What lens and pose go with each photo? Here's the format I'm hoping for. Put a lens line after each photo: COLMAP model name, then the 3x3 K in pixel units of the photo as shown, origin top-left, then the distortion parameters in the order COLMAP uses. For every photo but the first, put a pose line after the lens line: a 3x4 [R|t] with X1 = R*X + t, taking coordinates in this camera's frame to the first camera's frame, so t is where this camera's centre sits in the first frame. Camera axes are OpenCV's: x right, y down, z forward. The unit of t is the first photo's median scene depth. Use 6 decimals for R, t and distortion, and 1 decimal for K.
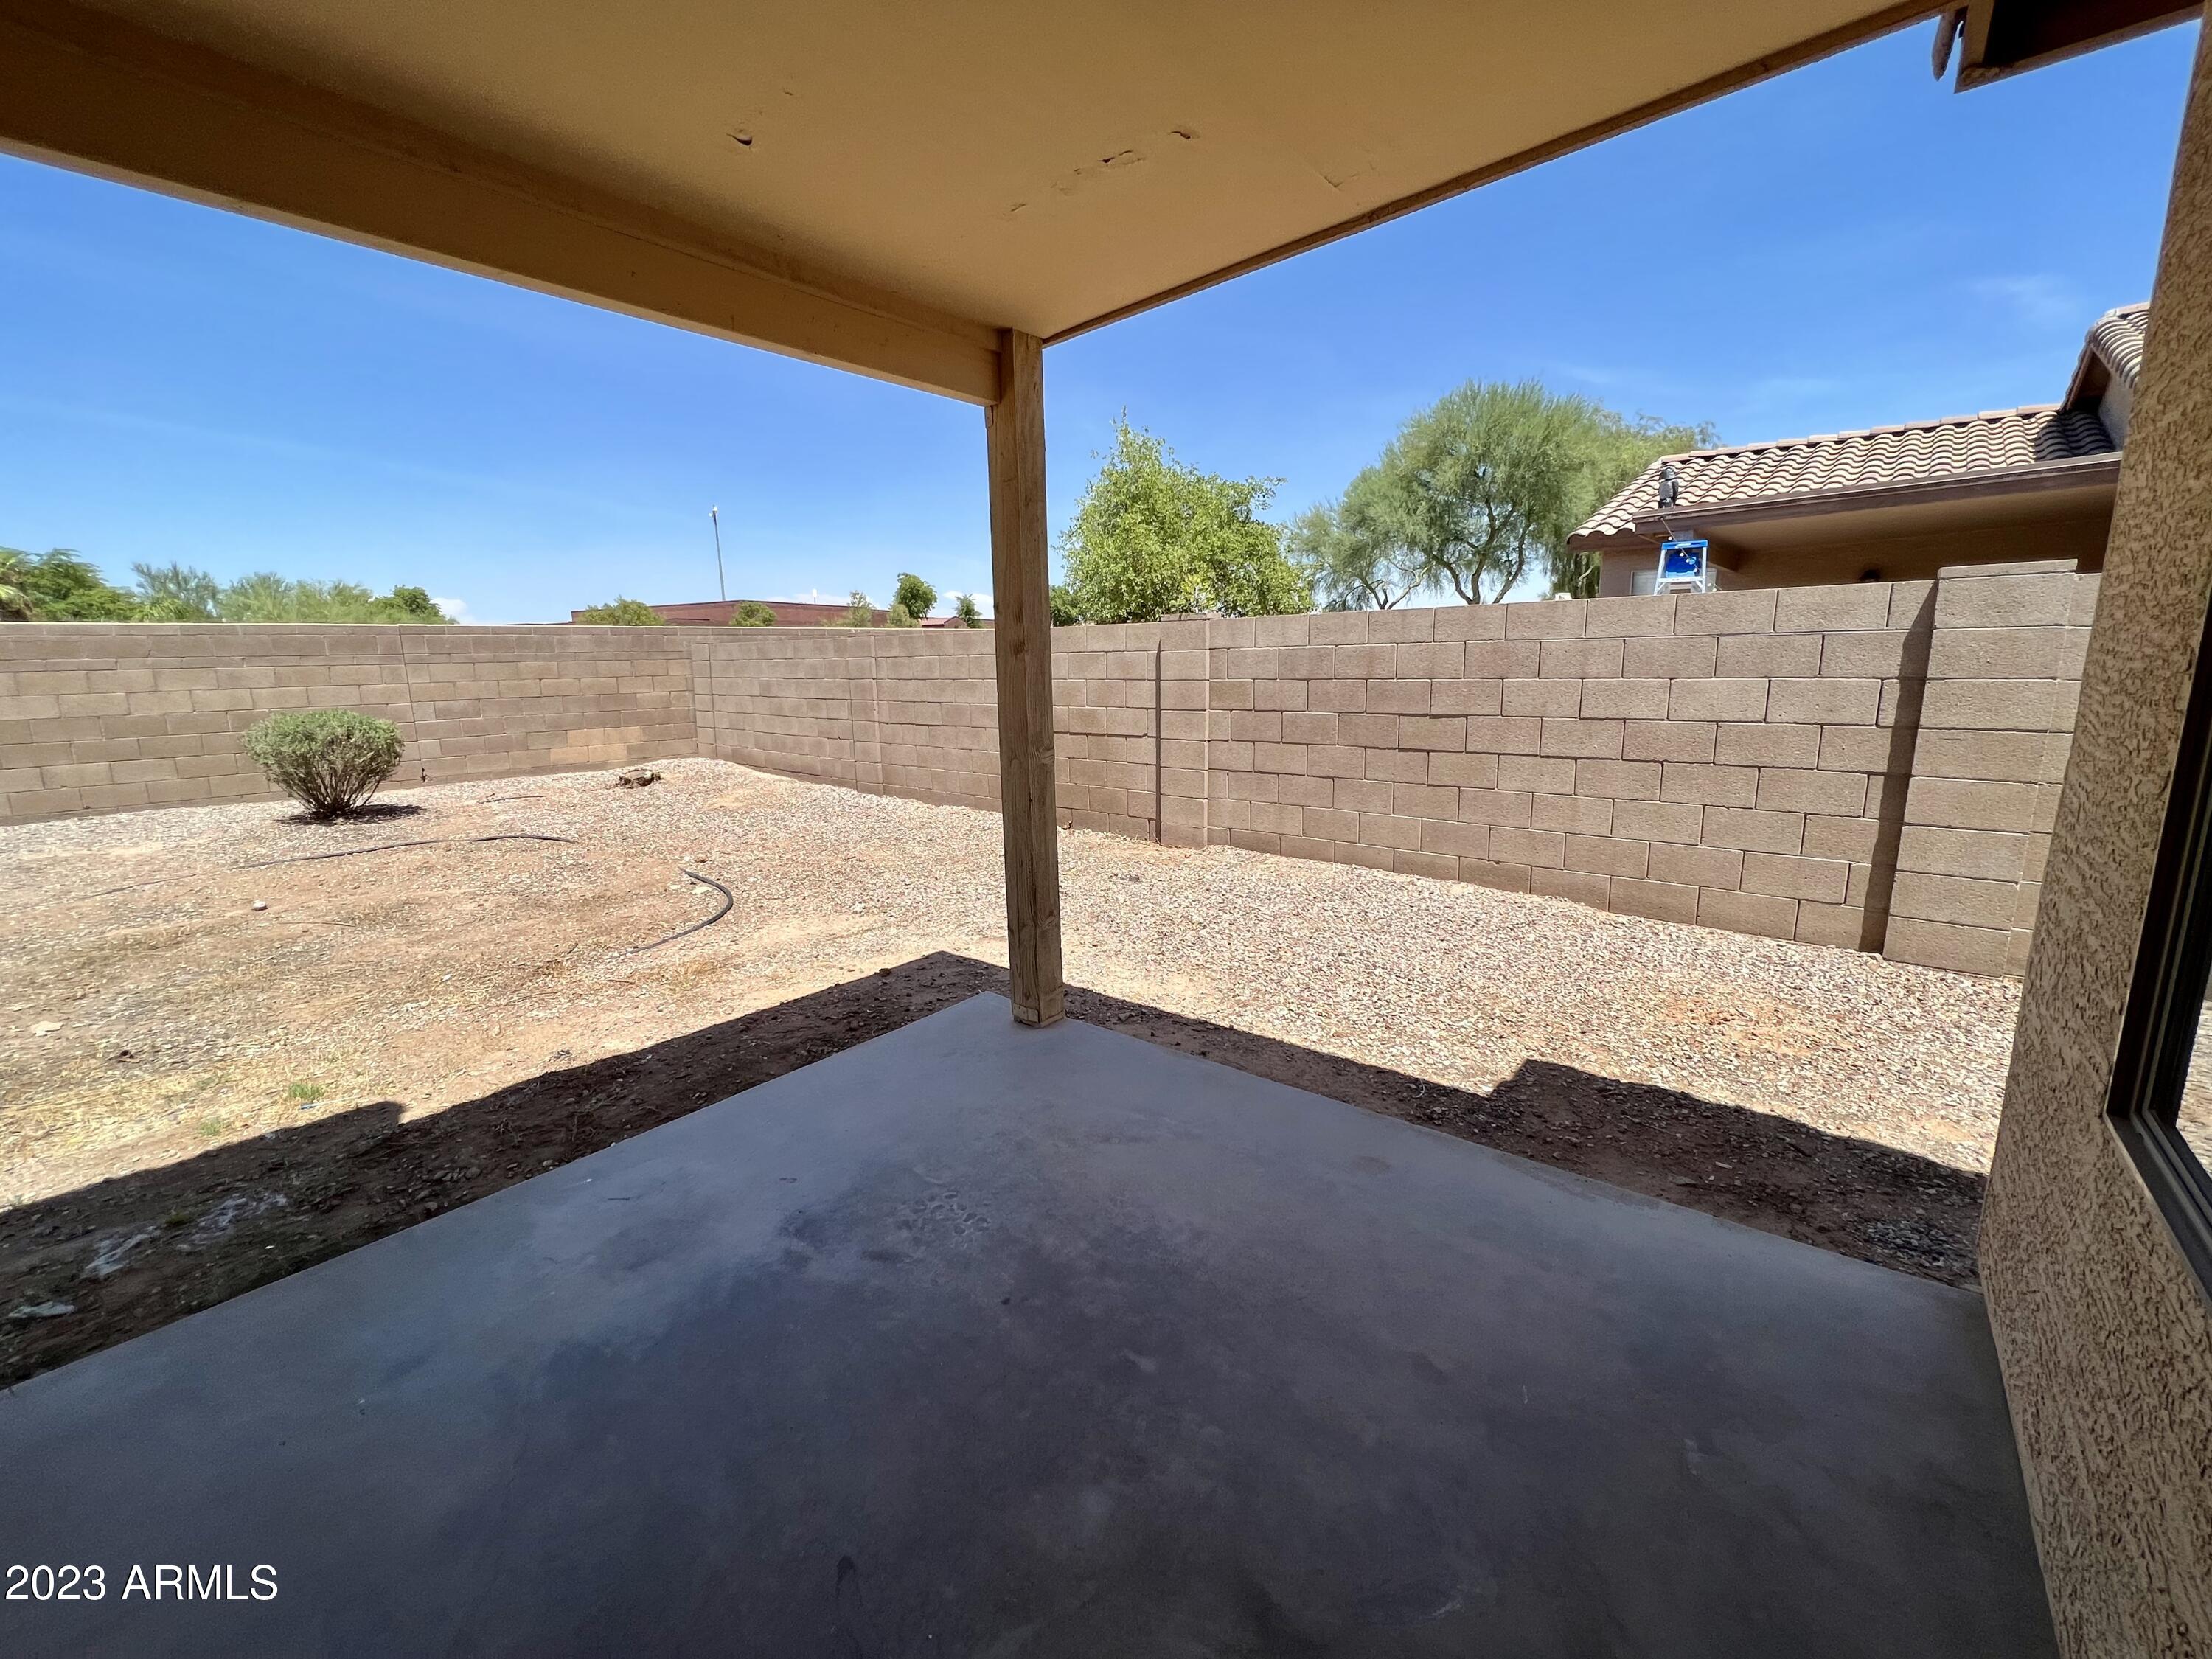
lens RADIAL K [[887.8, 0, 1105.2], [0, 887.8, 829.2], [0, 0, 1]] dist [-0.006974, 0.001650]
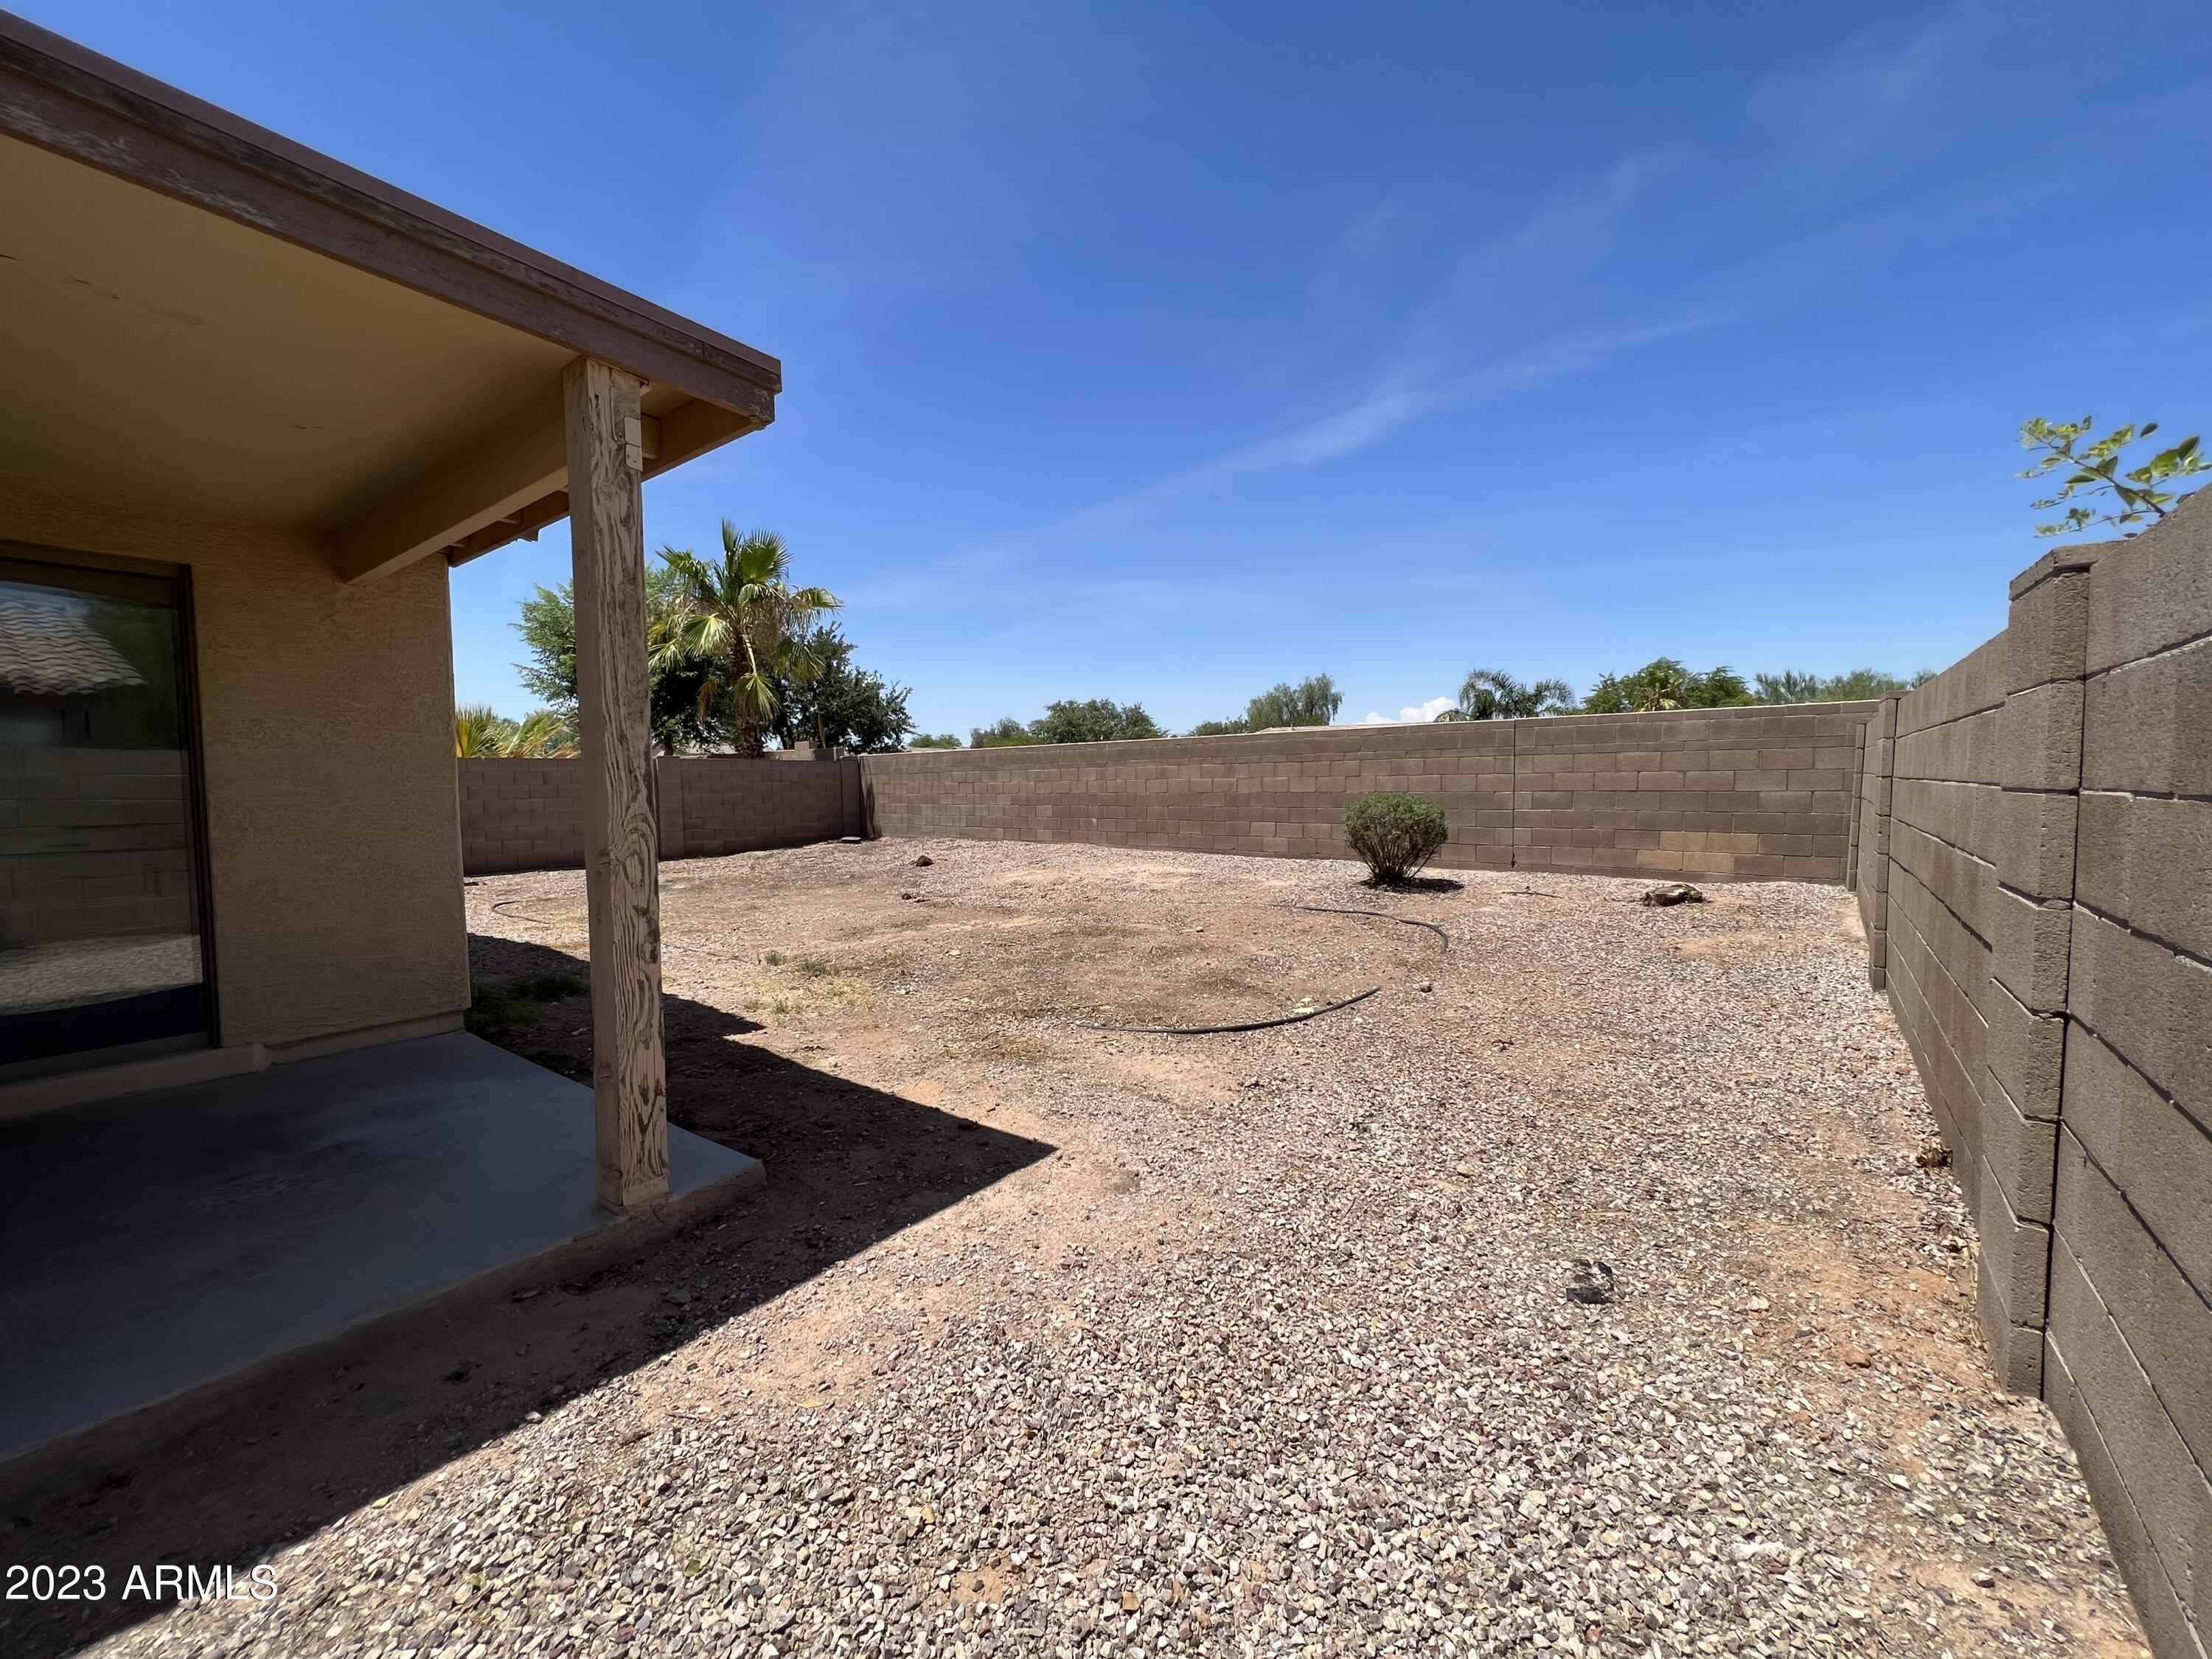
lens RADIAL K [[887.8, 0, 1105.4], [0, 887.8, 832.8], [0, 0, 1]] dist [-0.006974, 0.001650]
pose [[0.043611, 0.079668, -0.995867, 0.266604], [-0.178899, 0.981326, 0.070671, -0.088634], [0.982900, 0.175077, 0.057049, 0.506115]]
